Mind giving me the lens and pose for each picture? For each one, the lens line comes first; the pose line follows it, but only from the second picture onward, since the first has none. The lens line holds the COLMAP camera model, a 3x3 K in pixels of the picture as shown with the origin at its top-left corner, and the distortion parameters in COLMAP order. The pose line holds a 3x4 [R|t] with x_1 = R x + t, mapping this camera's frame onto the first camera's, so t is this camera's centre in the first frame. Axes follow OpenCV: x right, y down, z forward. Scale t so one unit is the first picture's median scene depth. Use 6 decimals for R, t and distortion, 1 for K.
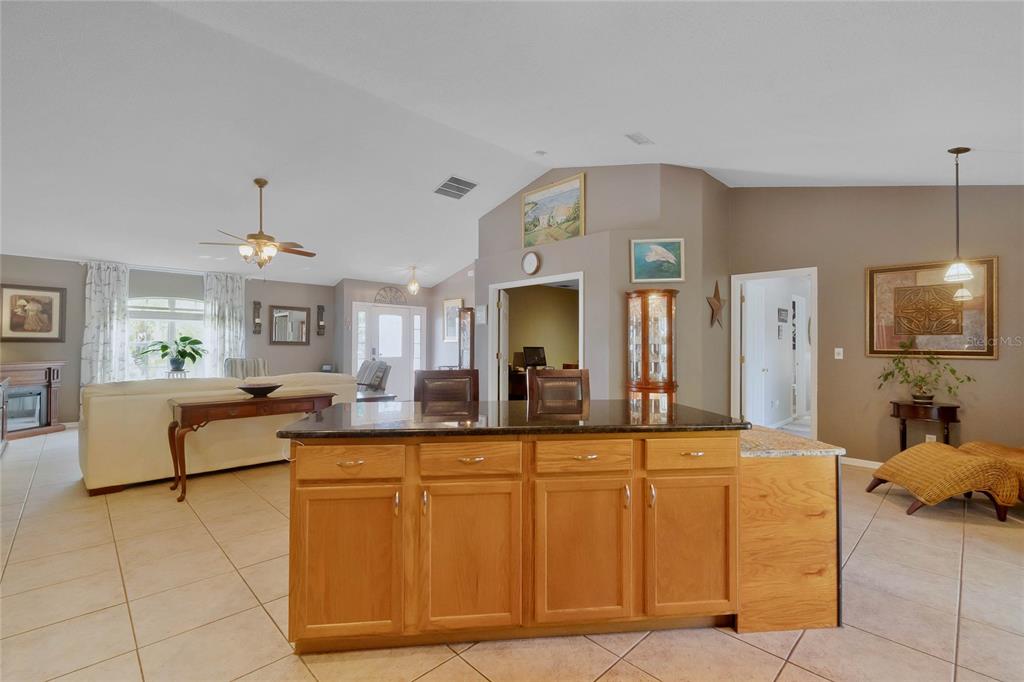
lens RADIAL K [[452.7, 0, 512.0], [0, 452.7, 341.0], [0, 0, 1]] dist [-0.000448, 0.000551]
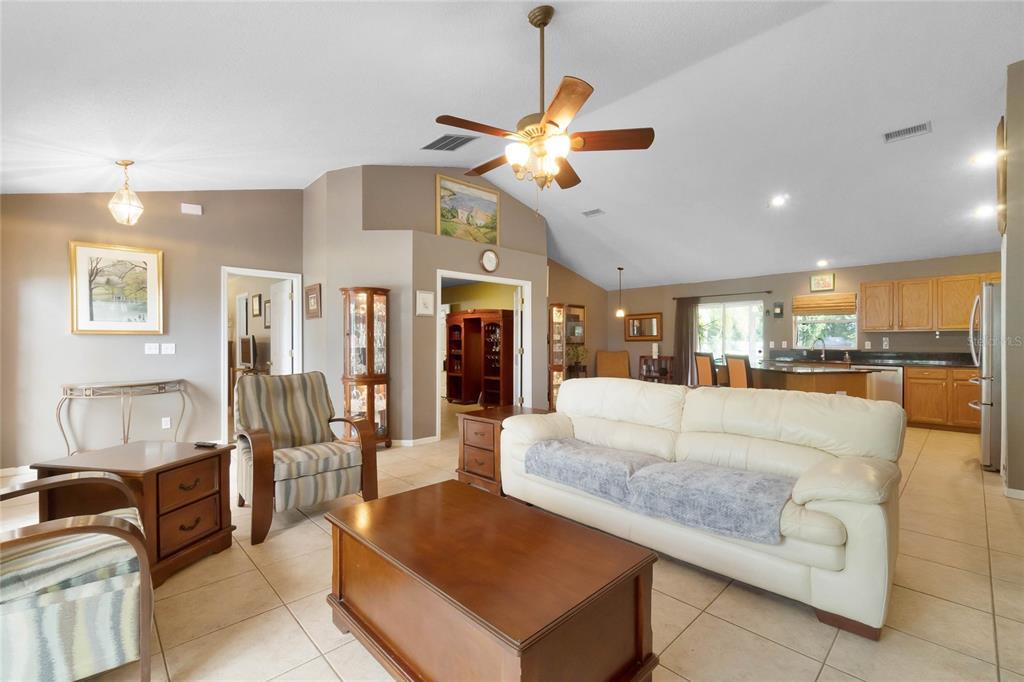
lens RADIAL K [[444.5, 0, 505.0], [0, 444.5, 343.6], [0, 0, 1]] dist [-0.000054, -0.000074]
pose [[0.017744, -0.006296, 0.999823, -0.885963], [-0.009159, 0.999937, 0.006459, 0.007950], [-0.999801, -0.009272, 0.017685, 0.868171]]
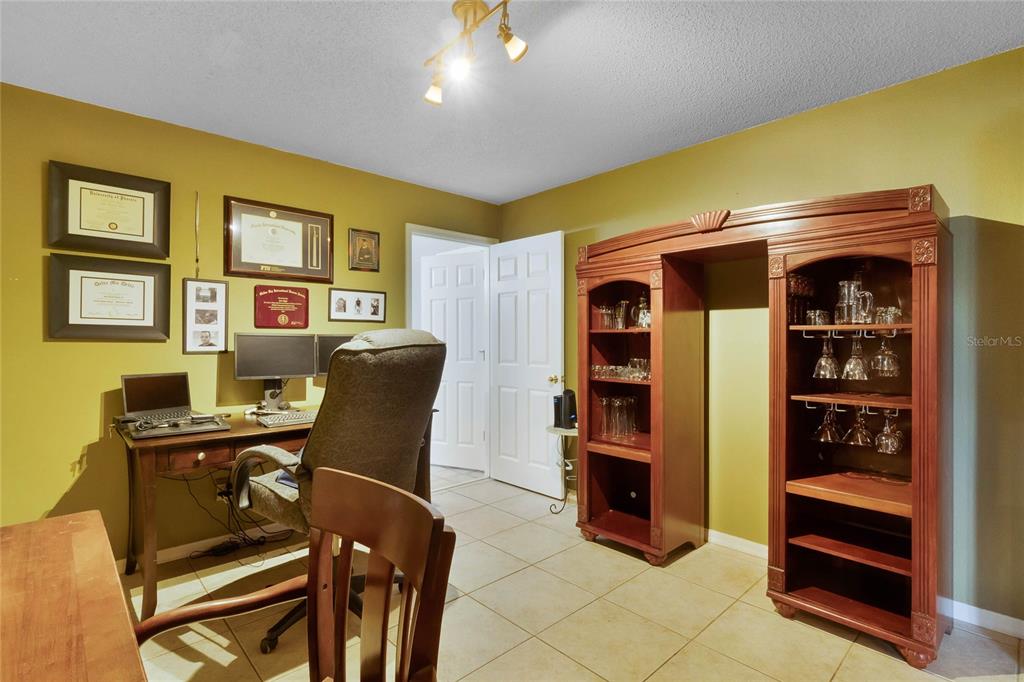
lens RADIAL K [[504.4, 0, 511.7], [0, 504.4, 340.3], [0, 0, 1]] dist [0.000515, 0.000391]
pose [[0.020007, -0.006560, 0.999778, -0.017809], [-0.011253, 0.999914, 0.006786, 0.012058], [-0.999737, -0.011386, 0.019931, 1.121395]]
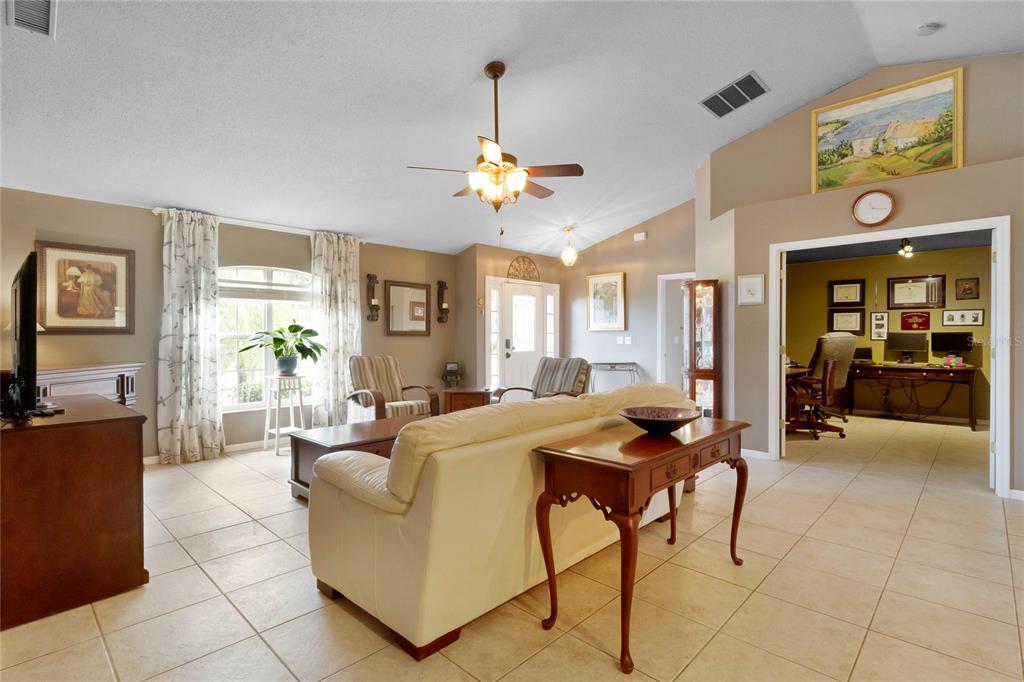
lens RADIAL K [[504.4, 0, 511.7], [0, 504.4, 340.3], [0, 0, 1]] dist [0.000515, 0.000391]
pose [[0.999568, -0.007436, 0.028442, -0.460441], [0.006860, 0.999771, 0.020284, 0.000315], [-0.028586, -0.020080, 0.999390, 0.260267]]
